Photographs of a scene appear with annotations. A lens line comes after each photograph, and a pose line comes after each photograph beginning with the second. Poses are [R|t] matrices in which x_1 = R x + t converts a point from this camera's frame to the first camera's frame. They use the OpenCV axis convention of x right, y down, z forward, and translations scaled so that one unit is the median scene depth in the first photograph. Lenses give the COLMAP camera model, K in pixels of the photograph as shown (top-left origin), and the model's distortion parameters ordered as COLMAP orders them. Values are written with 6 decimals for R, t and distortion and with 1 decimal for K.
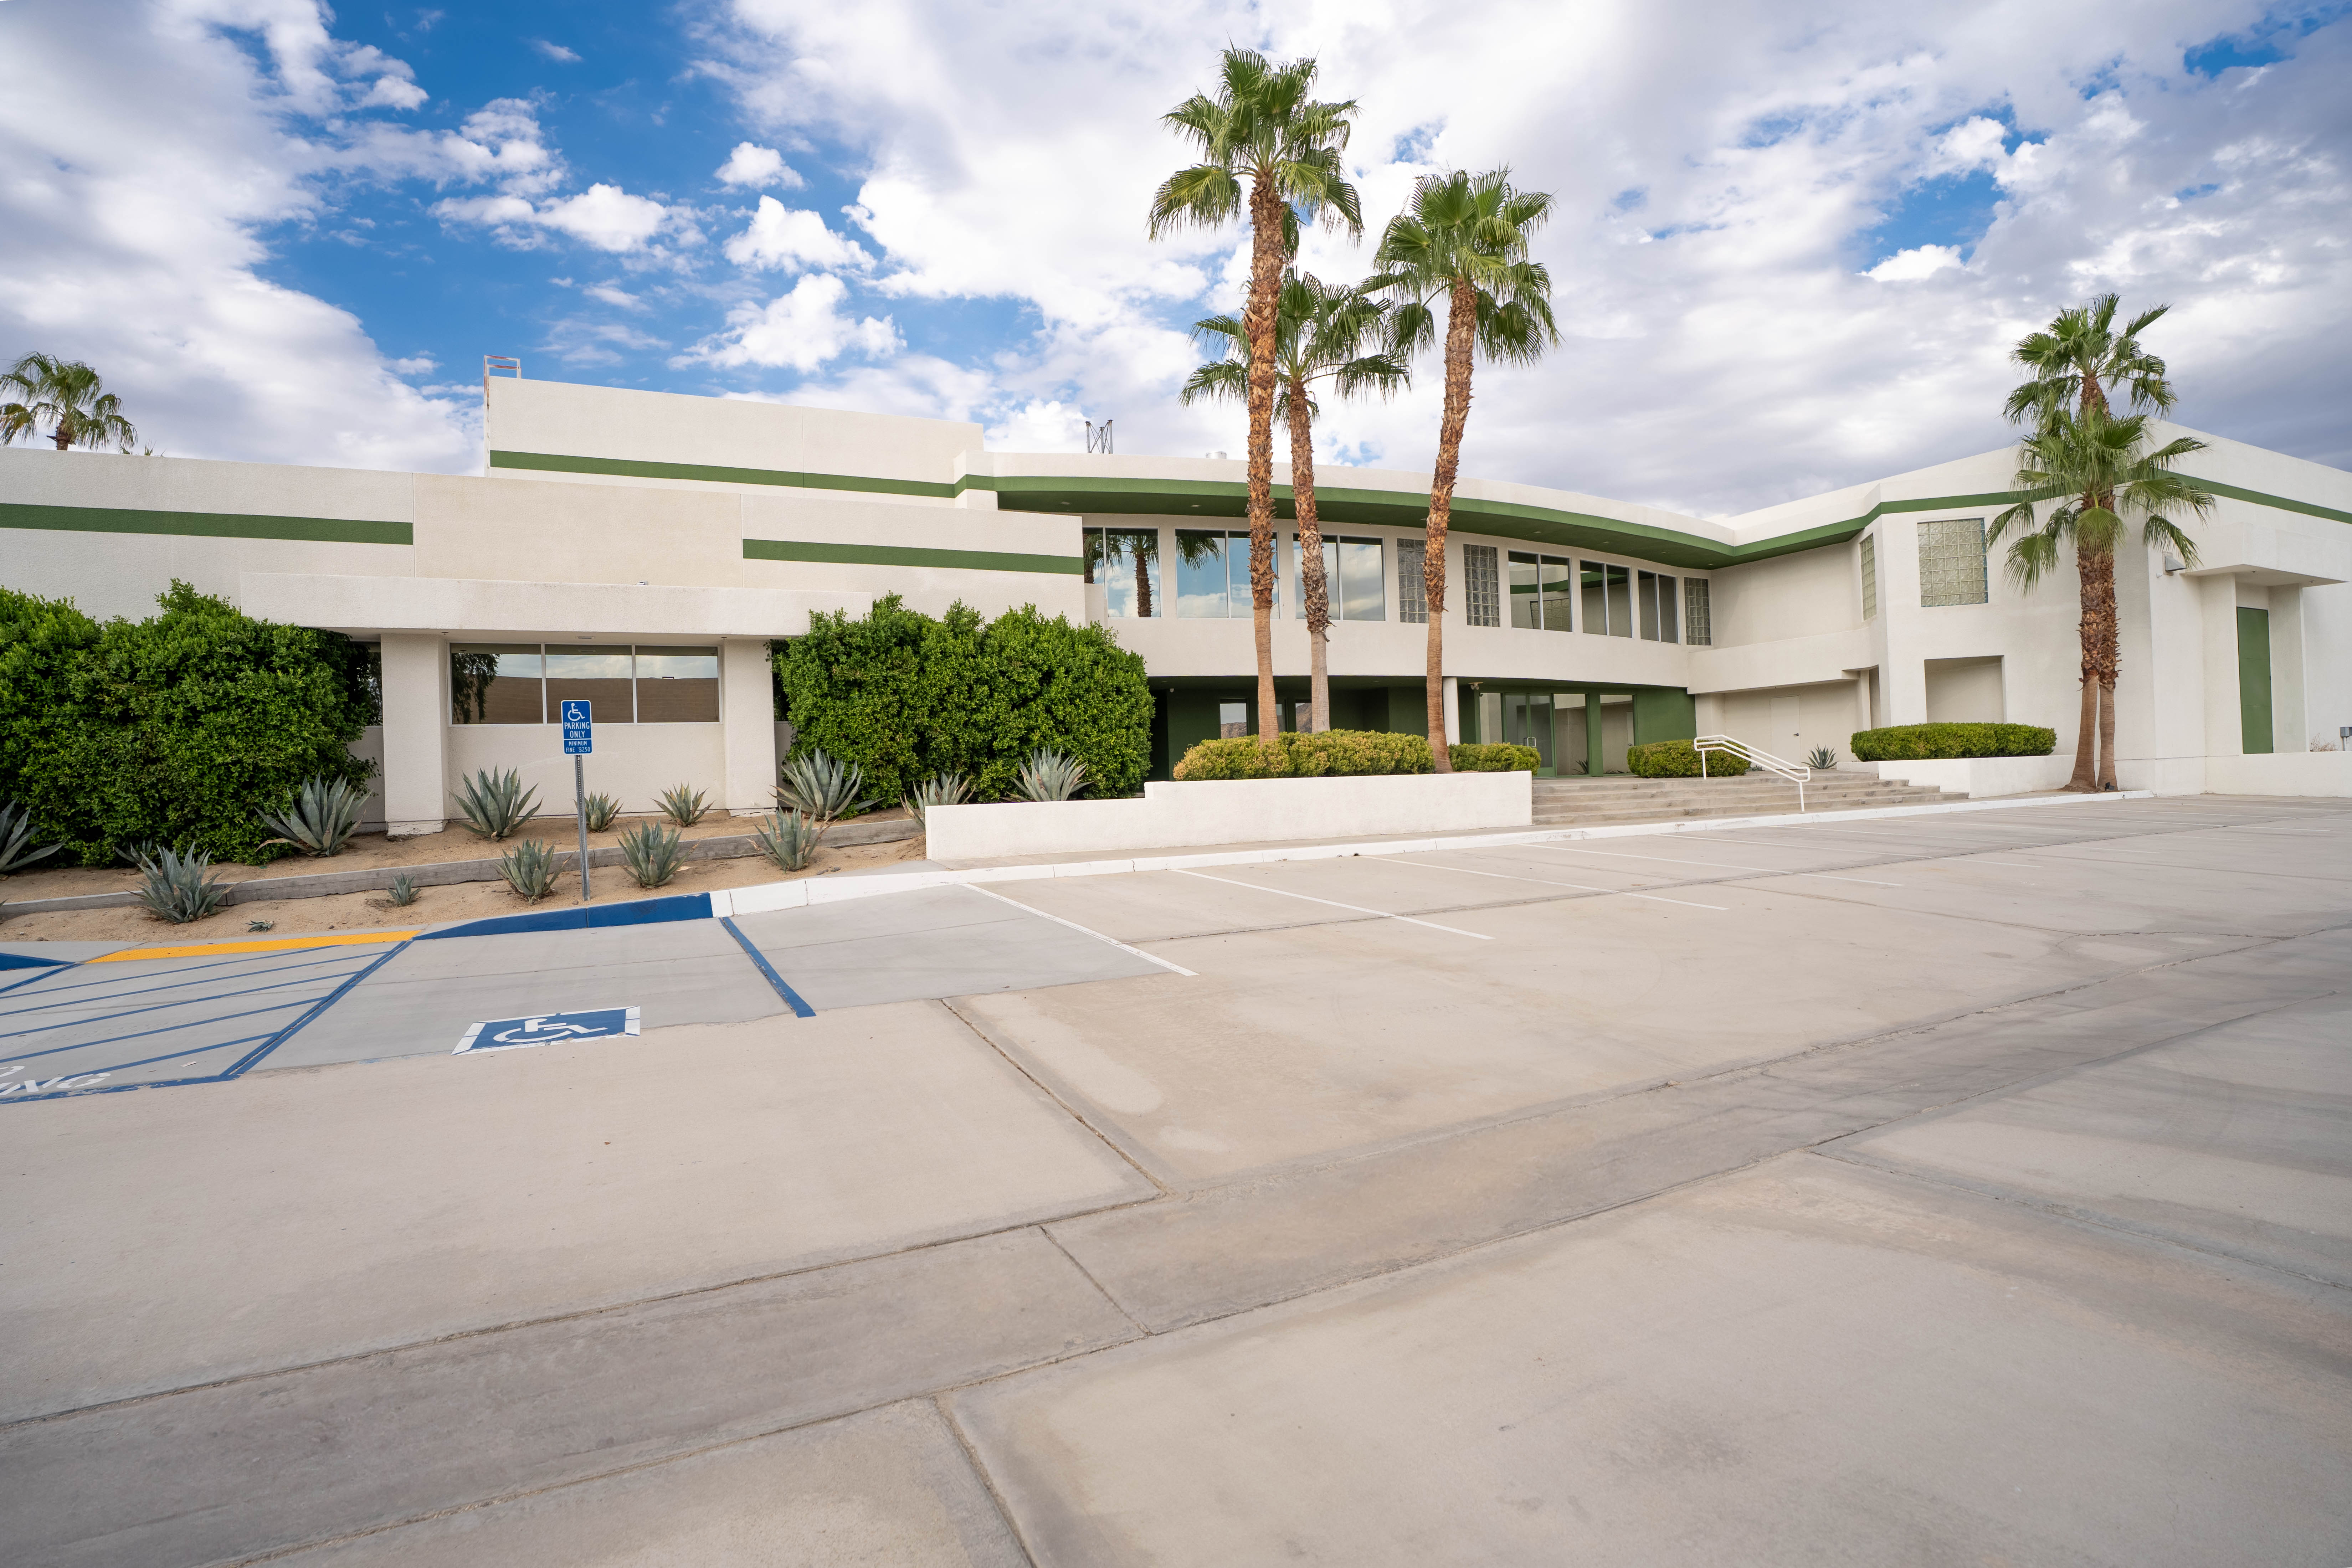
lens RADIAL K [[1118.8, 0, 1176.0], [0, 1118.8, 784.0], [0, 0, 1]] dist [-0.070388, 0.021162]
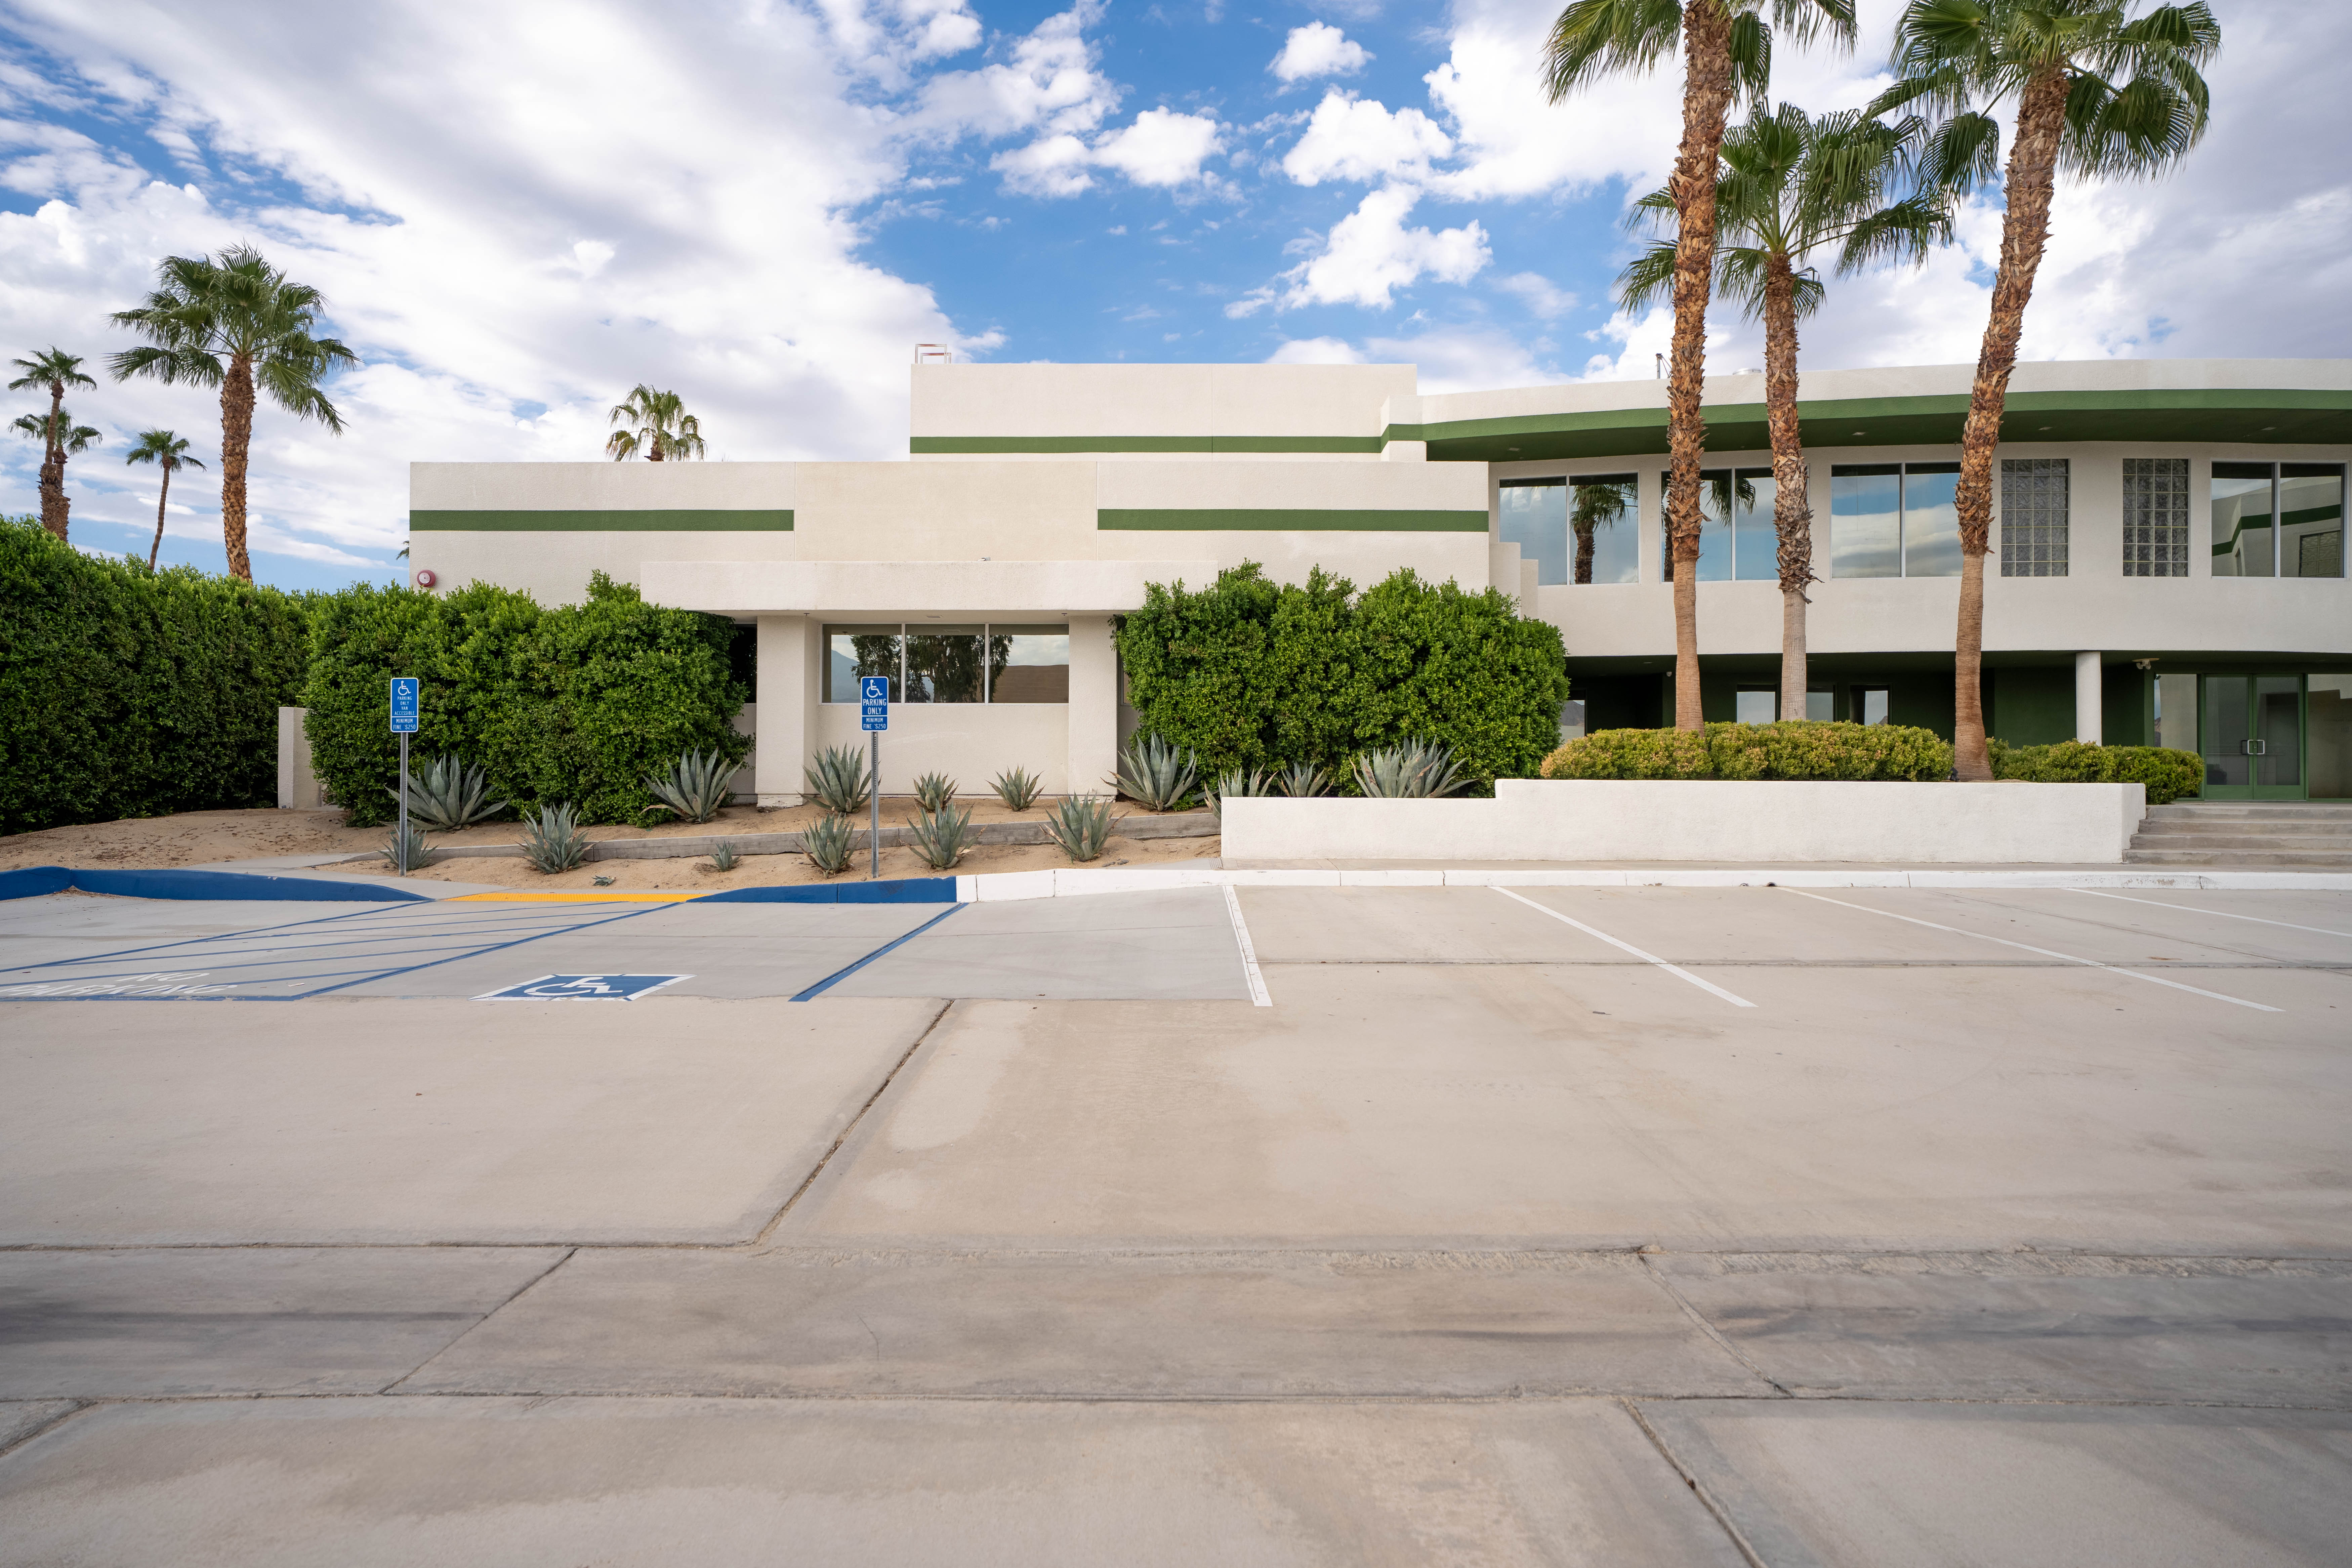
lens RADIAL K [[1256.8, 0, 1176.0], [0, 1256.8, 784.0], [0, 0, 1]] dist [-0.031997, 0.037035]
pose [[0.896510, 0.032507, -0.441830, 0.157942], [-0.033273, 0.999428, 0.006018, 0.003799], [0.441773, 0.009306, 0.897079, 0.073627]]
